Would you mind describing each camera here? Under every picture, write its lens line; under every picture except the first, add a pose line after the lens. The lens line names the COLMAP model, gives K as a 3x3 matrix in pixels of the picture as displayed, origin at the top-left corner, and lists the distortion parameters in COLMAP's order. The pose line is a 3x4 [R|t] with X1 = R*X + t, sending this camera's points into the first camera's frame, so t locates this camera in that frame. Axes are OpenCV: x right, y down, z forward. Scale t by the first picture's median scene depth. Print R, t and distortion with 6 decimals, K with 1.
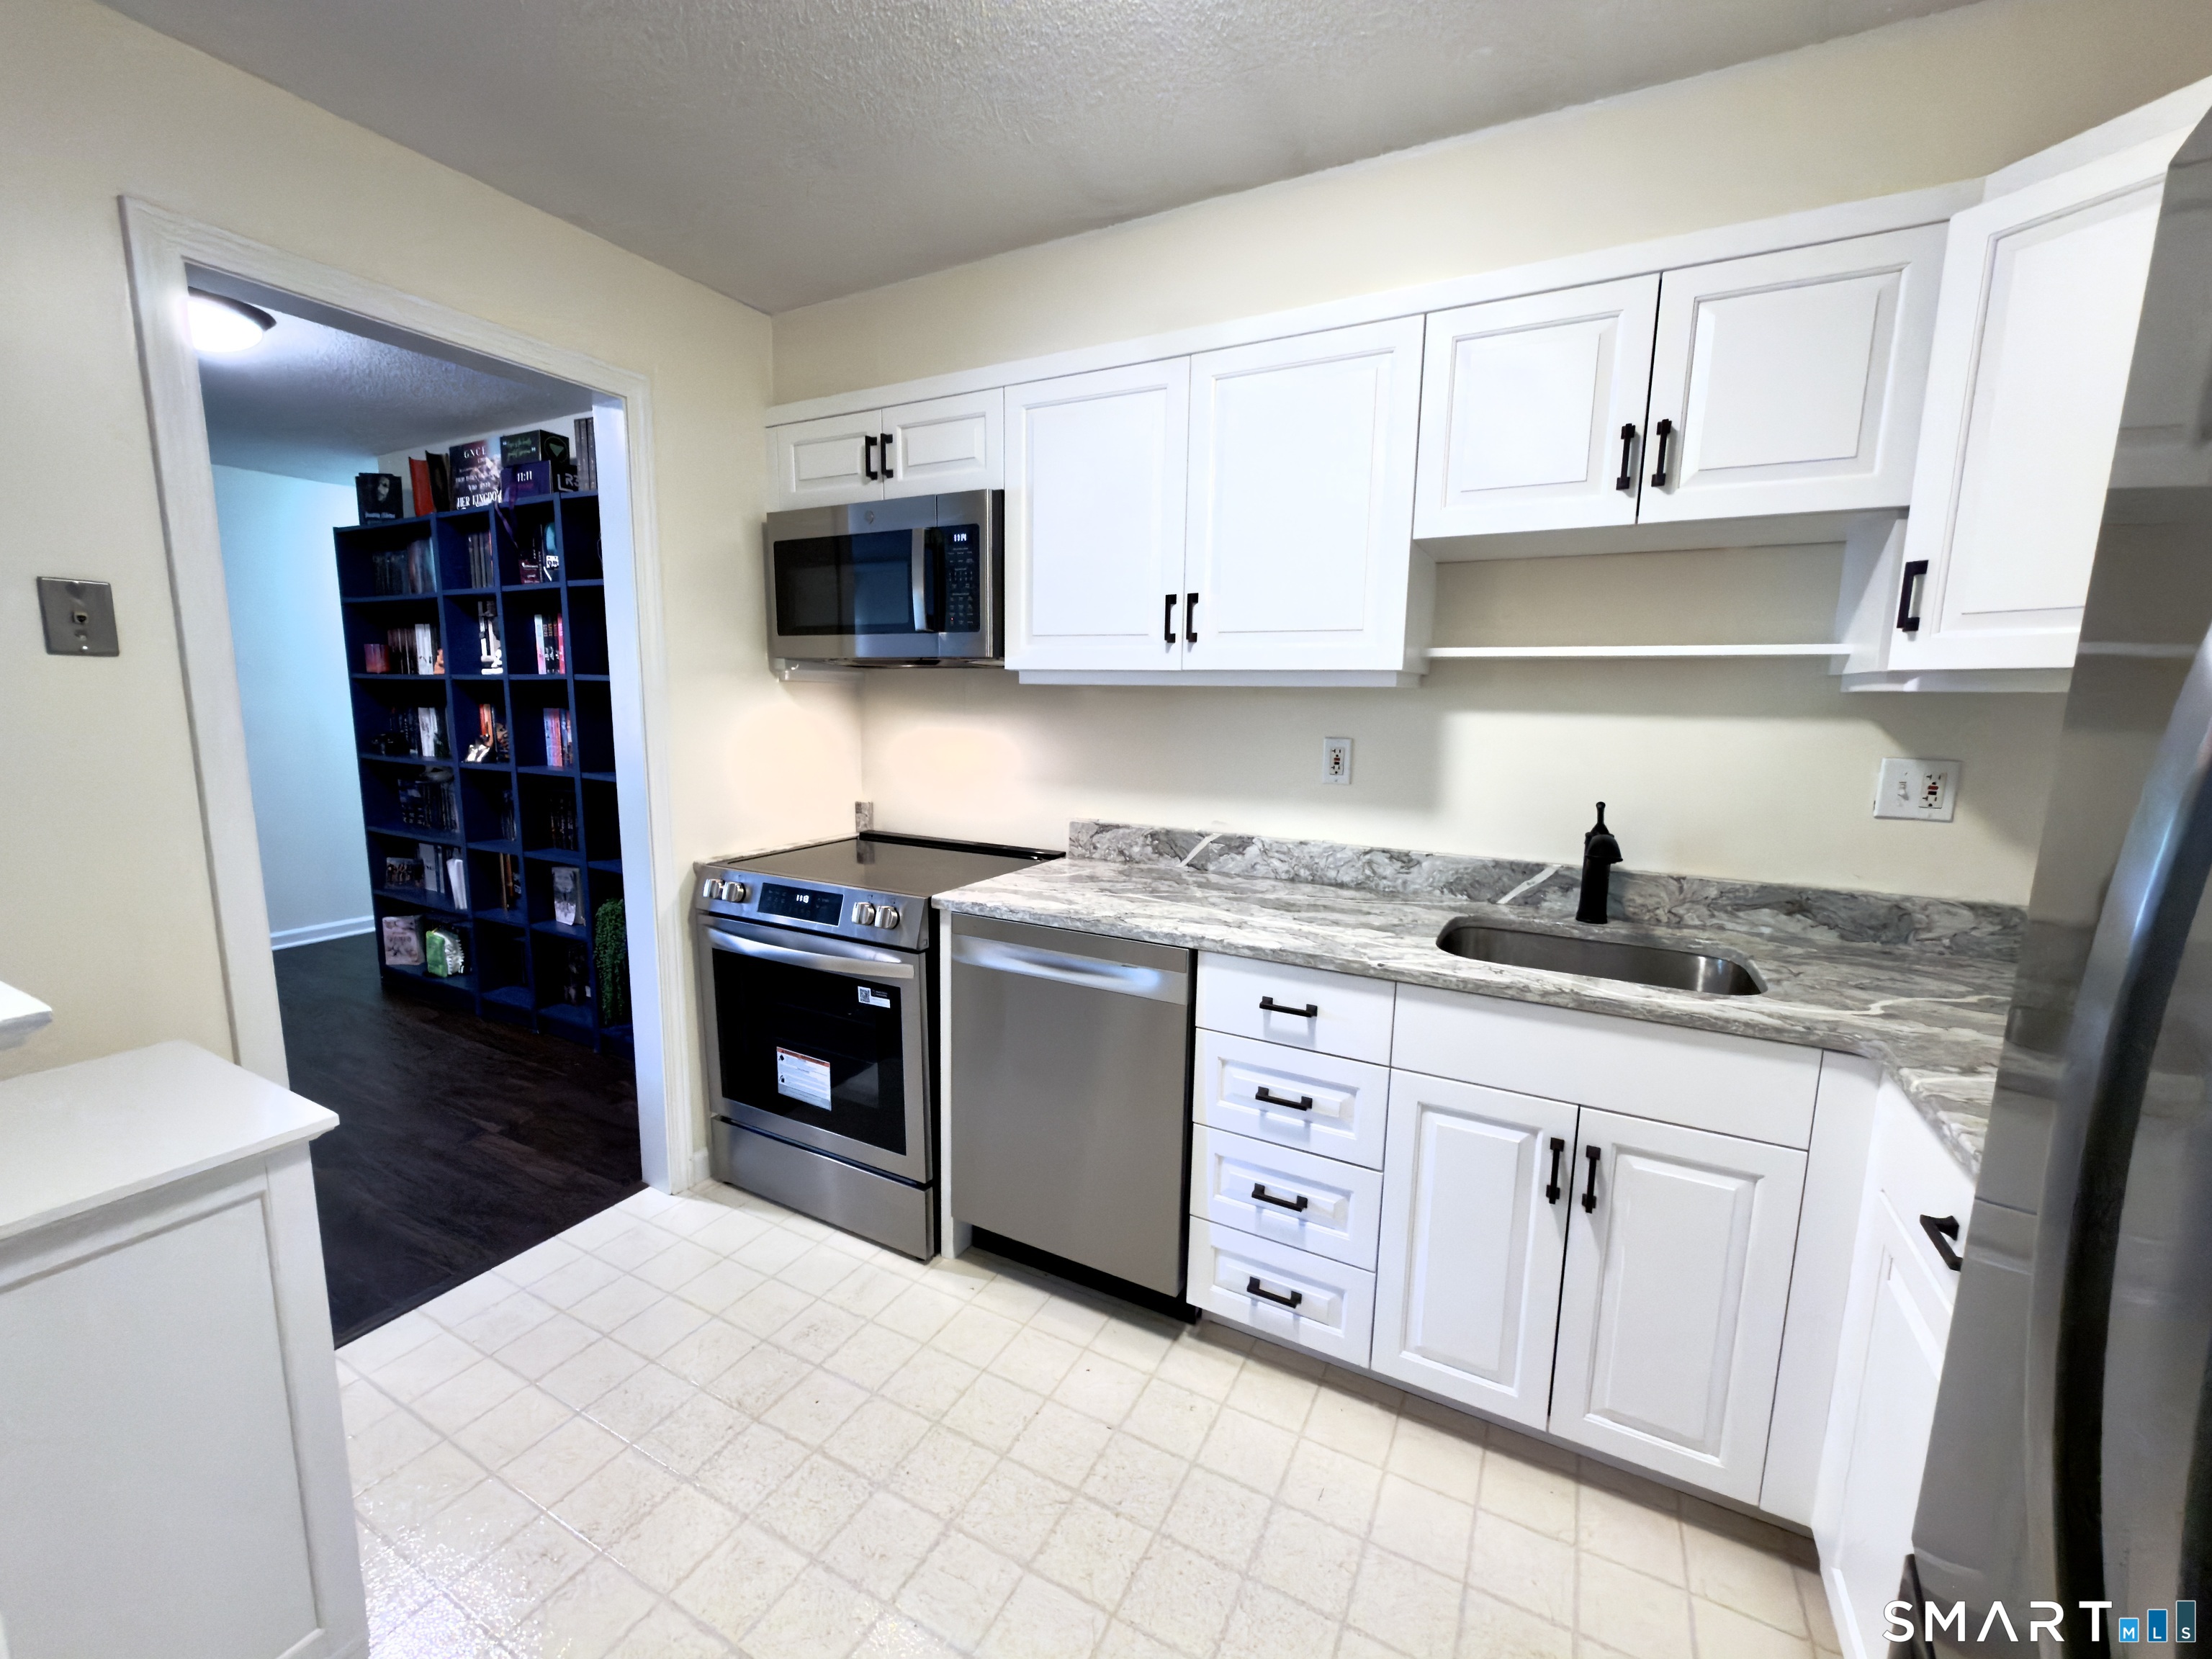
lens RADIAL K [[897.4, 0, 1106.0], [0, 897.4, 829.5], [0, 0, 1]] dist [0.000799, -0.000020]
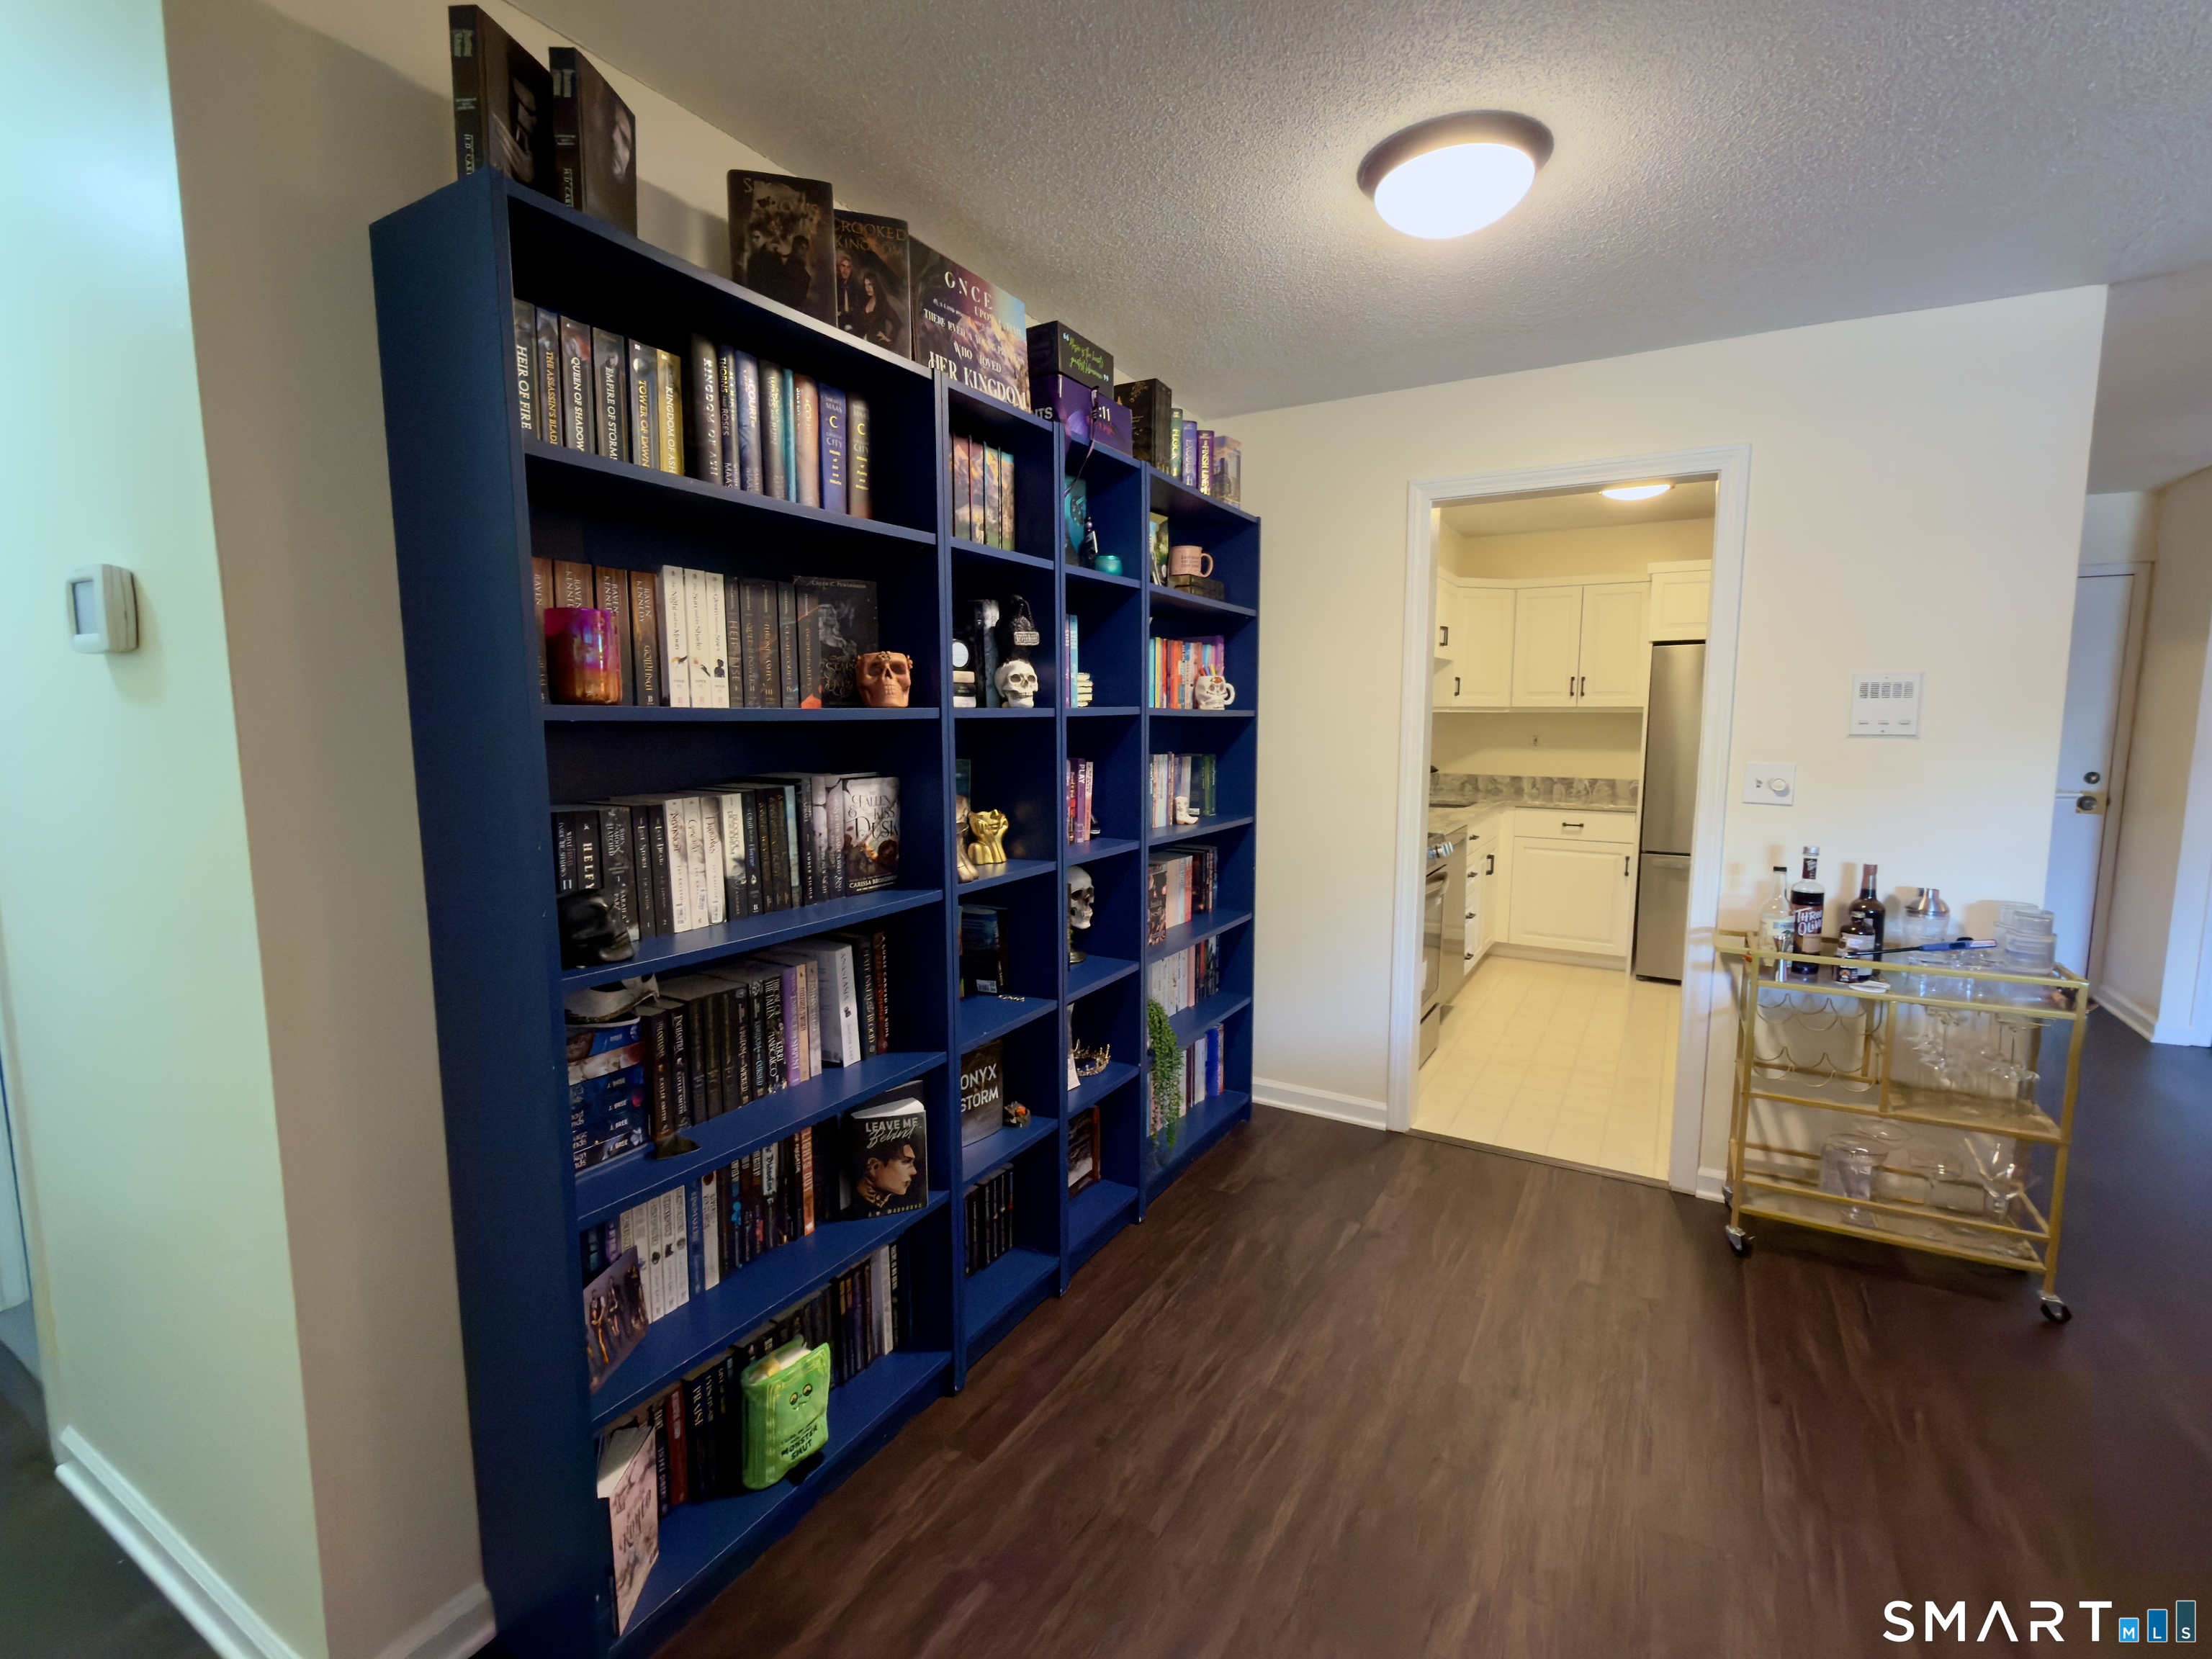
lens RADIAL K [[998.6, 0, 1106.0], [0, 998.6, 829.5], [0, 0, 1]] dist [-0.001432, -0.000308]
pose [[0.035364, -0.132991, 0.990486, -2.069727], [0.149125, 0.980712, 0.126355, -0.266600], [-0.988186, 0.143238, 0.054514, 1.458371]]
